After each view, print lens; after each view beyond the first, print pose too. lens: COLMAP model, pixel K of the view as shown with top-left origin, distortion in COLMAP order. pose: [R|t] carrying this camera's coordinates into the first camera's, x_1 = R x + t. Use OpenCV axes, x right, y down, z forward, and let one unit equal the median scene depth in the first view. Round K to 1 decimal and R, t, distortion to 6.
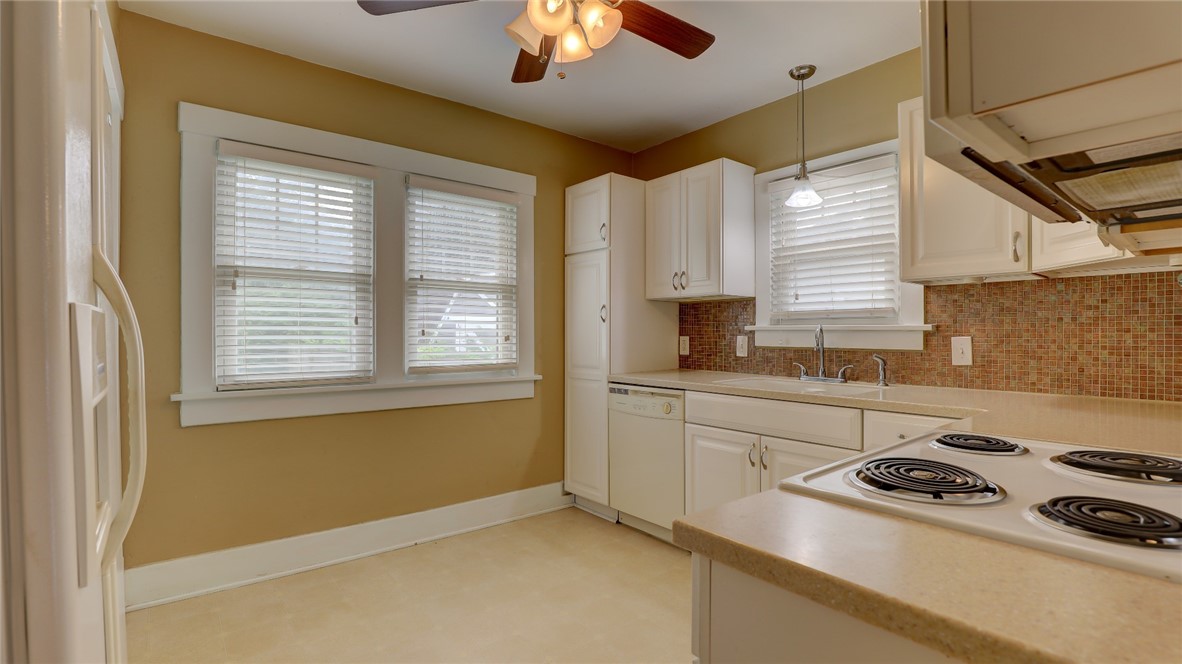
lens RADIAL K [[559.2, 0, 591.0], [0, 559.2, 332.0], [0, 0, 1]] dist [-0.040267, 0.008279]
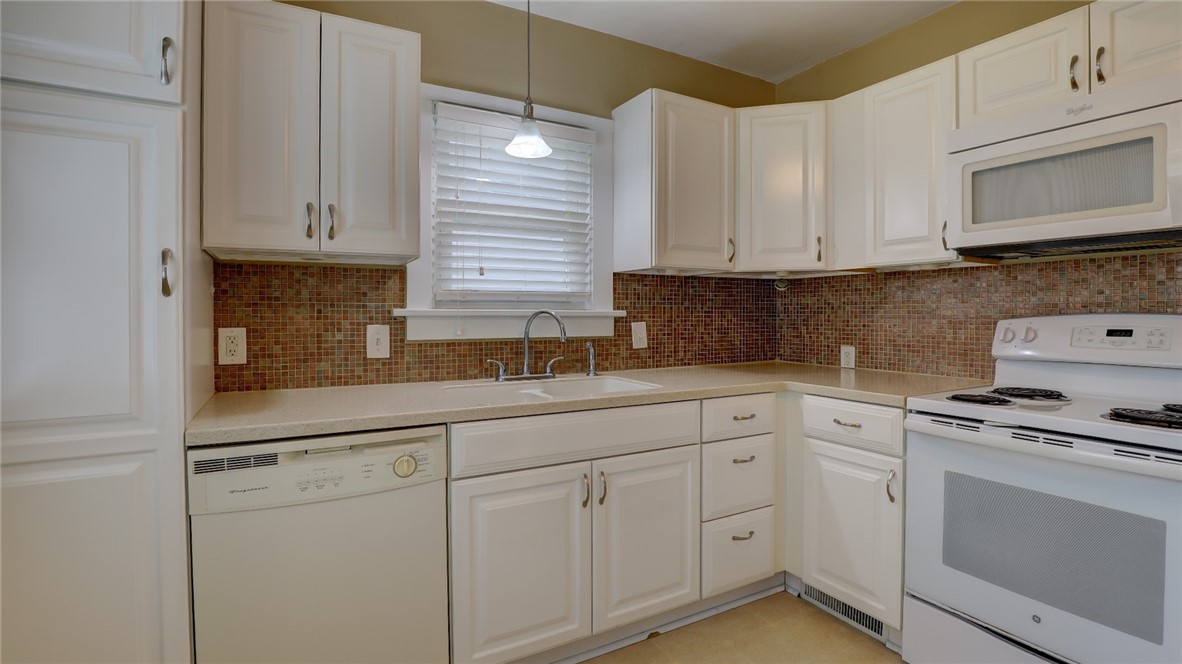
lens RADIAL K [[559.2, 0, 591.0], [0, 559.2, 332.0], [0, 0, 1]] dist [-0.040267, 0.008279]
pose [[0.139729, -0.033710, 0.989616, -0.350464], [-0.002016, 0.999409, 0.034328, -0.008094], [-0.990188, -0.006791, 0.139579, 0.750356]]
